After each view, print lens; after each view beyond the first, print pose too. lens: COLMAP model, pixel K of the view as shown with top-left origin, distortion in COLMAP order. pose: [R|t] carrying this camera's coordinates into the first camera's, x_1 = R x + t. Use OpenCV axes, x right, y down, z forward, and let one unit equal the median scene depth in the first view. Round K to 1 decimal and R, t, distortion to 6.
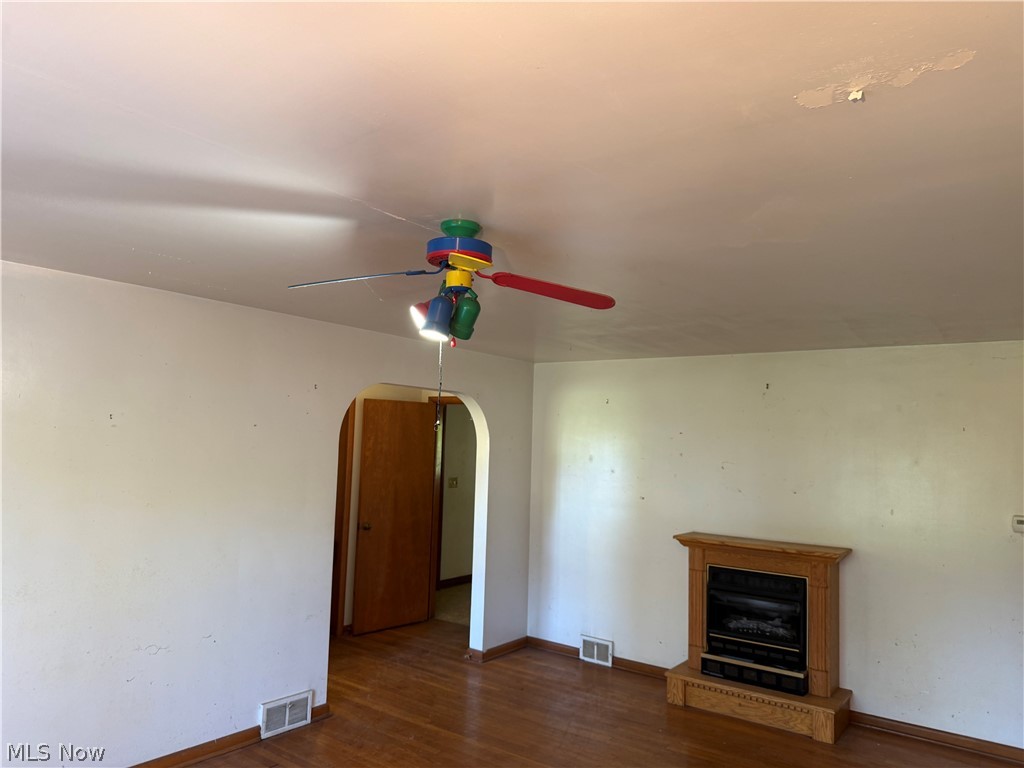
lens RADIAL K [[682.4, 0, 513.1], [0, 682.4, 385.0], [0, 0, 1]] dist [0.001314, -0.025116]
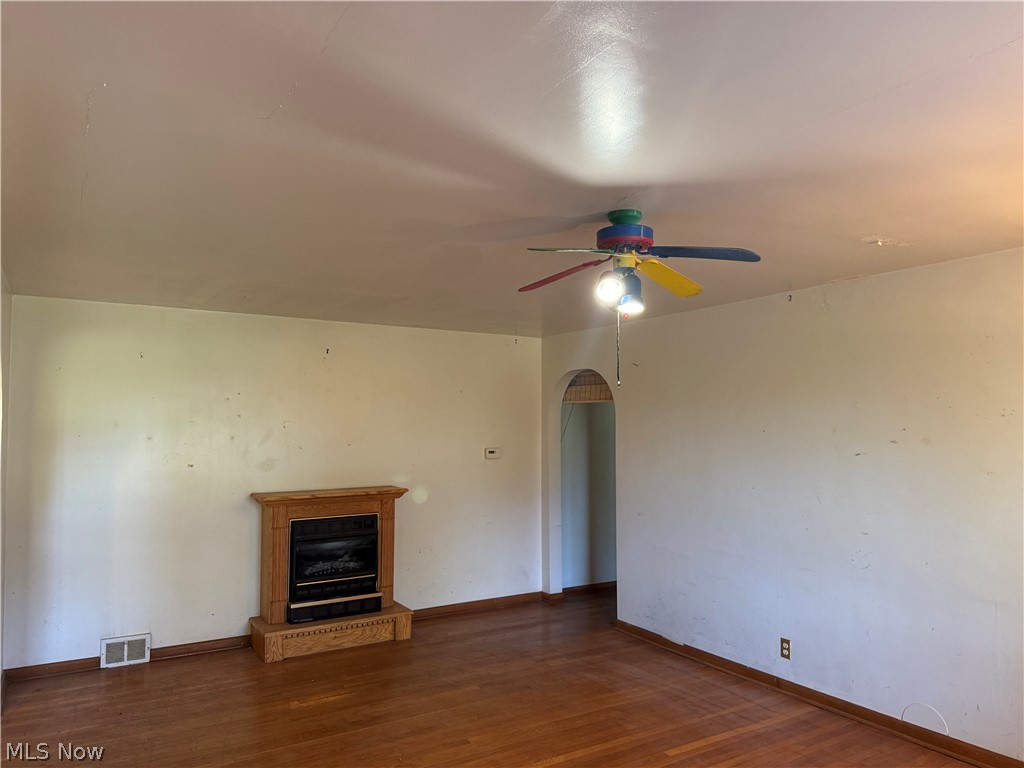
lens RADIAL K [[682.4, 0, 516.5], [0, 682.4, 386.2], [0, 0, 1]] dist [0.001314, -0.025116]
pose [[0.424857, 0.002916, 0.905256, -0.518185], [-0.059904, 0.997894, 0.024900, 0.015182], [-0.903276, -0.064808, 0.424136, 0.272268]]
